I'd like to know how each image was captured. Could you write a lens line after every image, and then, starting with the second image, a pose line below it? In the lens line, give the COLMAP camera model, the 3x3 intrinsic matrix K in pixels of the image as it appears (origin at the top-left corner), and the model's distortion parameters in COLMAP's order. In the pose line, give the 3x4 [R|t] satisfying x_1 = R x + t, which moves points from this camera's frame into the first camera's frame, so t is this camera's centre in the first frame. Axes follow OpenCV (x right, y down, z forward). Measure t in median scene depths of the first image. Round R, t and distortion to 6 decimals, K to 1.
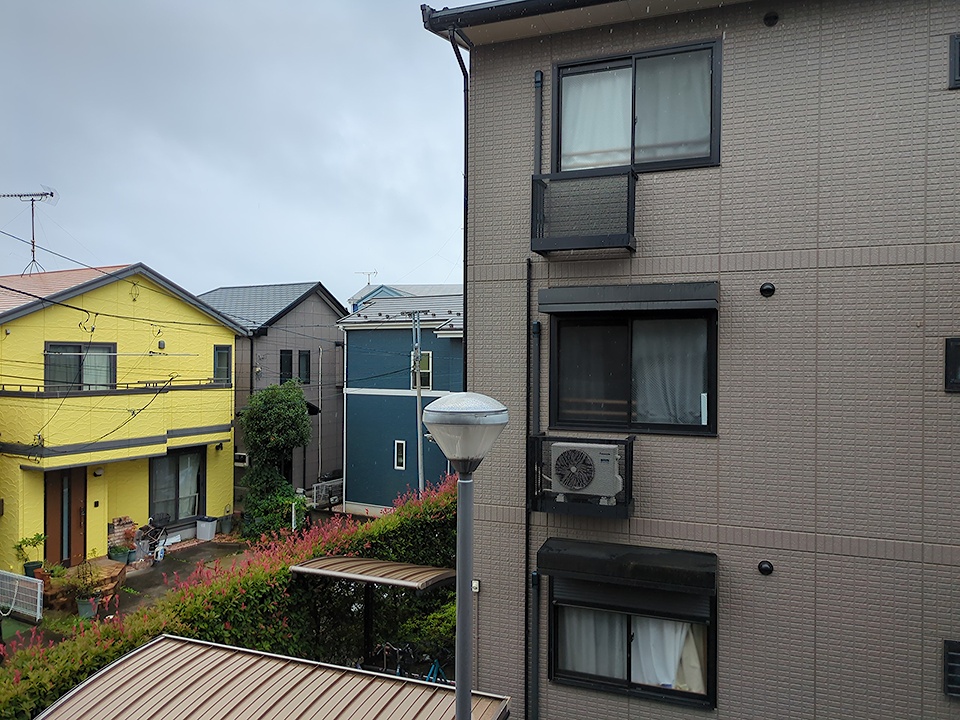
lens RADIAL K [[718.8, 0, 477.1], [0, 718.8, 348.7], [0, 0, 1]] dist [0.059600, -0.060852]
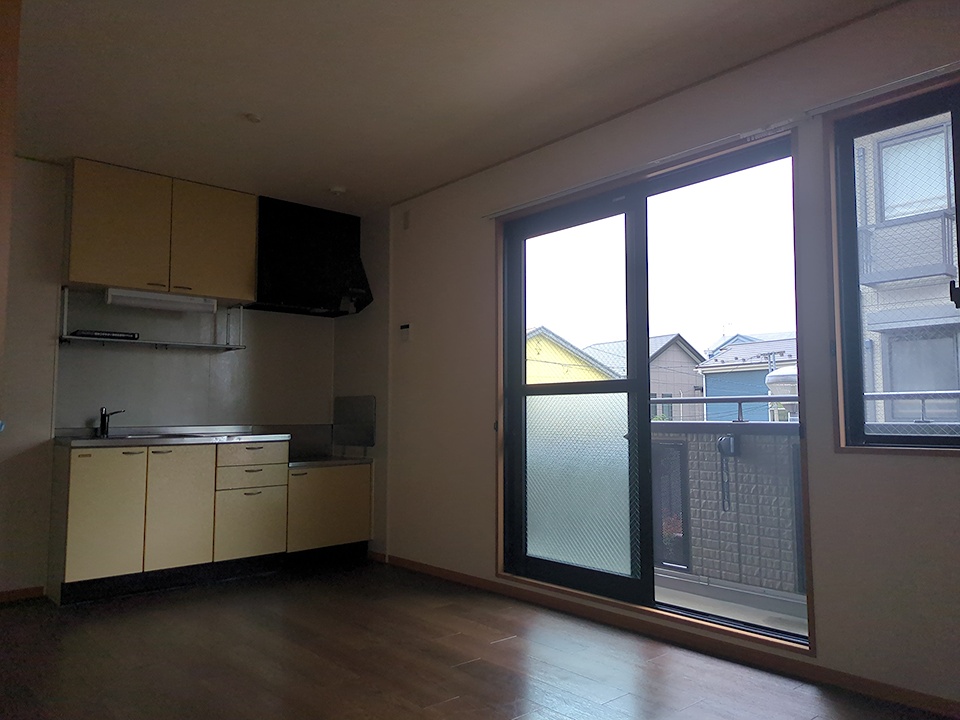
lens RADIAL K [[718.8, 0, 477.1], [0, 718.8, 348.7], [0, 0, 1]] dist [0.059600, -0.060852]
pose [[0.887861, -0.046260, -0.457781, 0.020225], [0.007351, 0.996232, -0.086415, 0.030481], [0.460053, 0.073359, 0.884856, -0.162022]]
